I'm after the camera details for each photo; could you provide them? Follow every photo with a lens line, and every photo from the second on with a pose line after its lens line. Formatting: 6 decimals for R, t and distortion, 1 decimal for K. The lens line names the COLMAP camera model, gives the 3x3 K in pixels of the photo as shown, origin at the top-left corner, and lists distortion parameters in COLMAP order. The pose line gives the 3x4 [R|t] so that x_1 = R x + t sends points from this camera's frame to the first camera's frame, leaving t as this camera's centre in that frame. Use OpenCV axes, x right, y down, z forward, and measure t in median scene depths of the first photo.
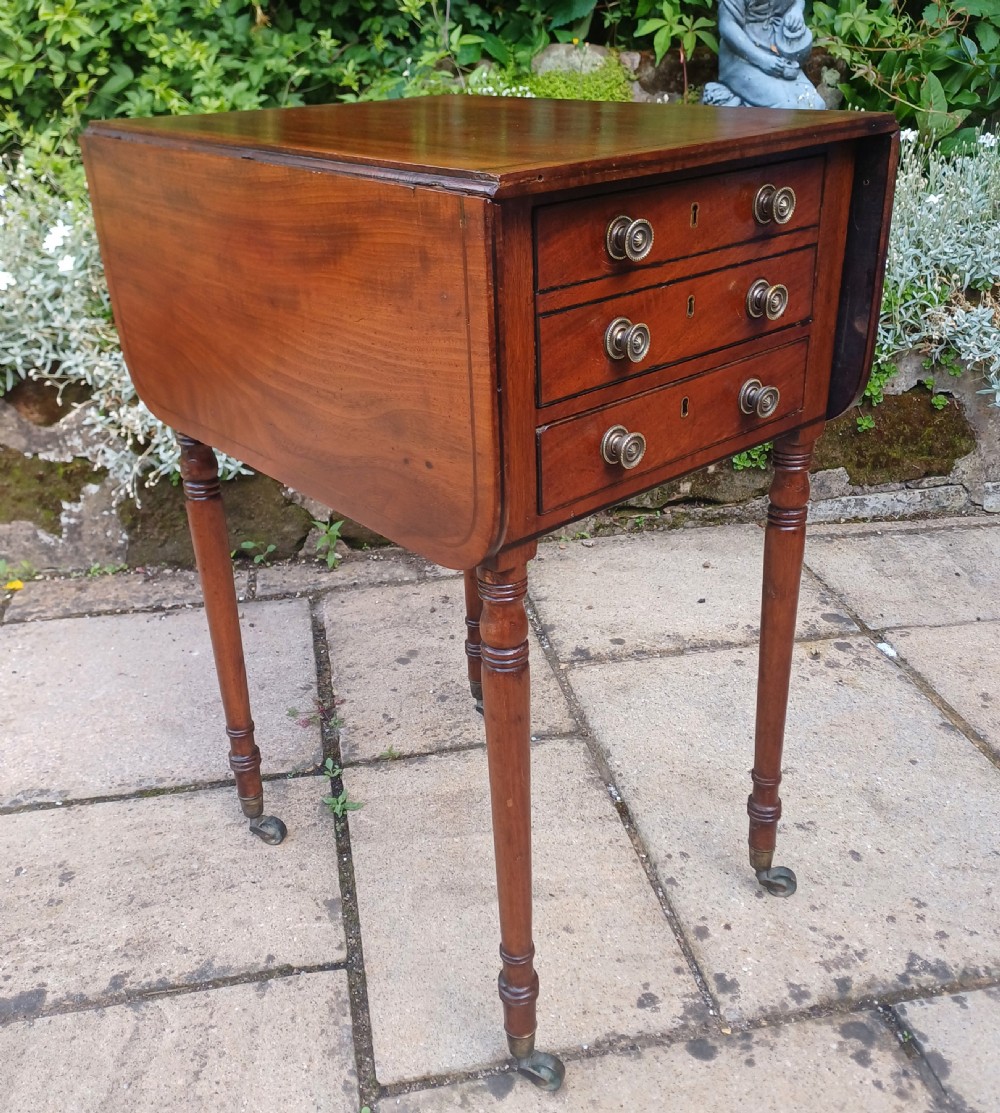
lens RADIAL K [[1121.9, 0, 523.1], [0, 1121.9, 541.3], [0, 0, 1]] dist [0.136178, -0.220002]
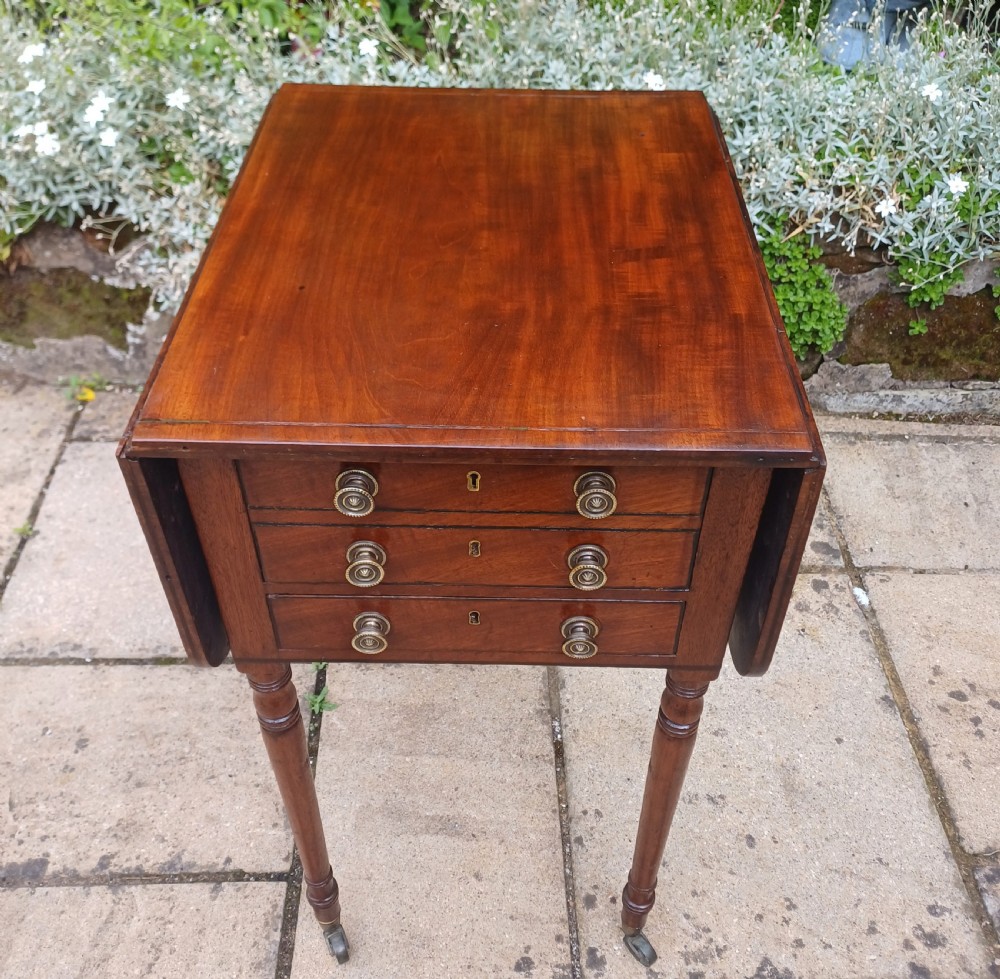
lens RADIAL K [[1021.0, 0, 516.2], [0, 1021.0, 506.9], [0, 0, 1]] dist [0.132545, -0.219374]
pose [[0.984436, 0.145723, -0.098241, 0.104413], [-0.107893, 0.942373, 0.316689, -0.291975], [0.138728, -0.301161, 0.943428, 0.096413]]
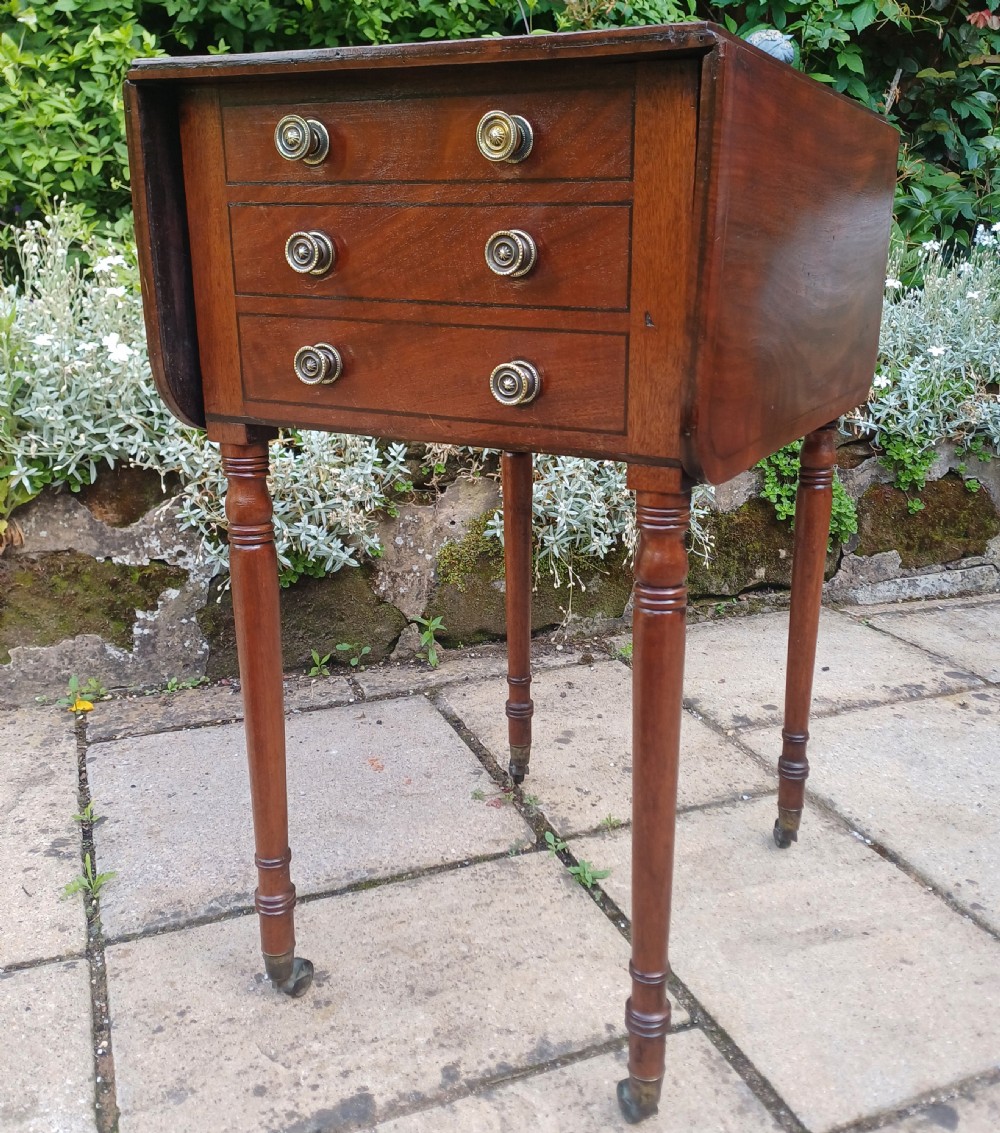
lens RADIAL K [[1106.0, 0, 571.4], [0, 1106.0, 544.0], [0, 0, 1]] dist [0.159641, -0.272643]
pose [[0.977600, -0.040159, 0.206605, -0.329831], [0.075116, 0.983555, -0.164248, 0.113128], [-0.196612, 0.176088, 0.964540, 0.087740]]
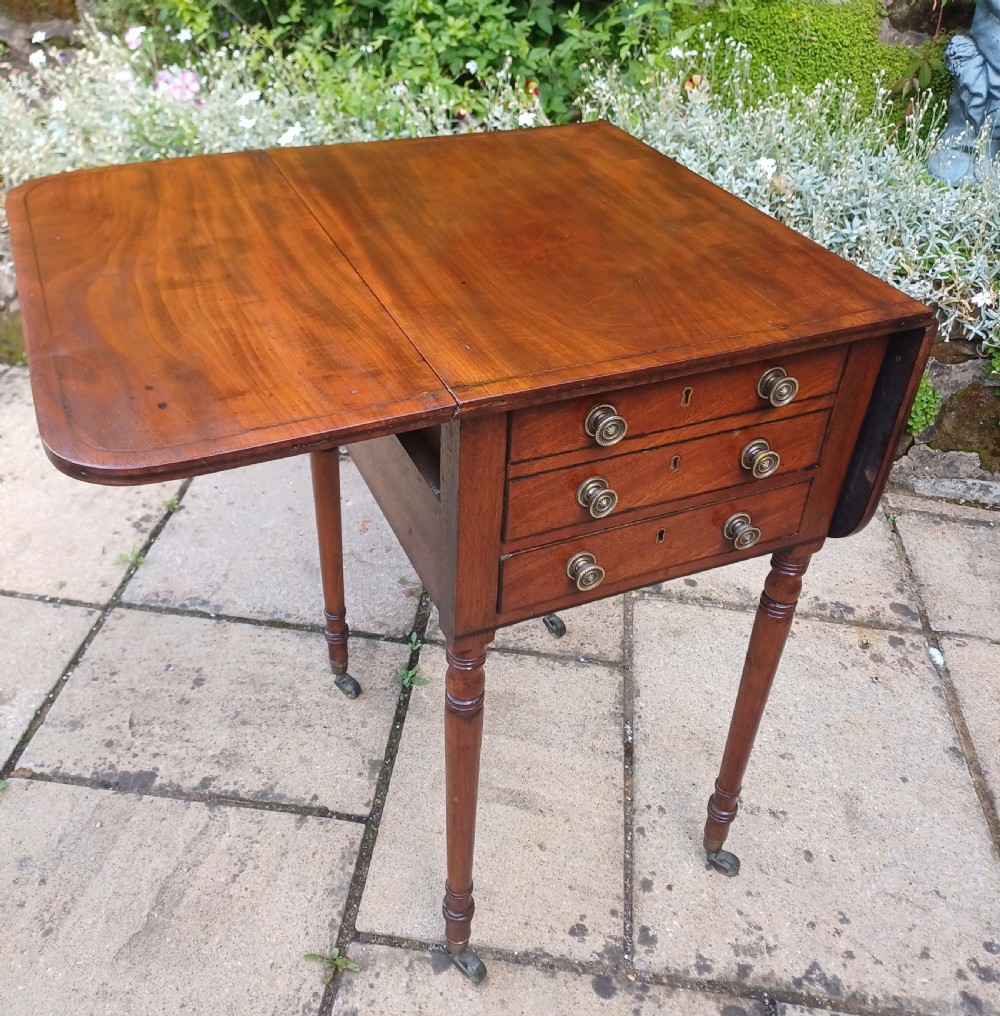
lens RADIAL K [[1008.3, 0, 506.5], [0, 1008.3, 480.1], [0, 0, 1]] dist [0.100528, -0.132649]
pose [[0.948109, 0.236843, -0.212118, 0.117464], [-0.197303, 0.961434, 0.191615, -0.199570], [0.249320, -0.139820, 0.958274, -0.008873]]
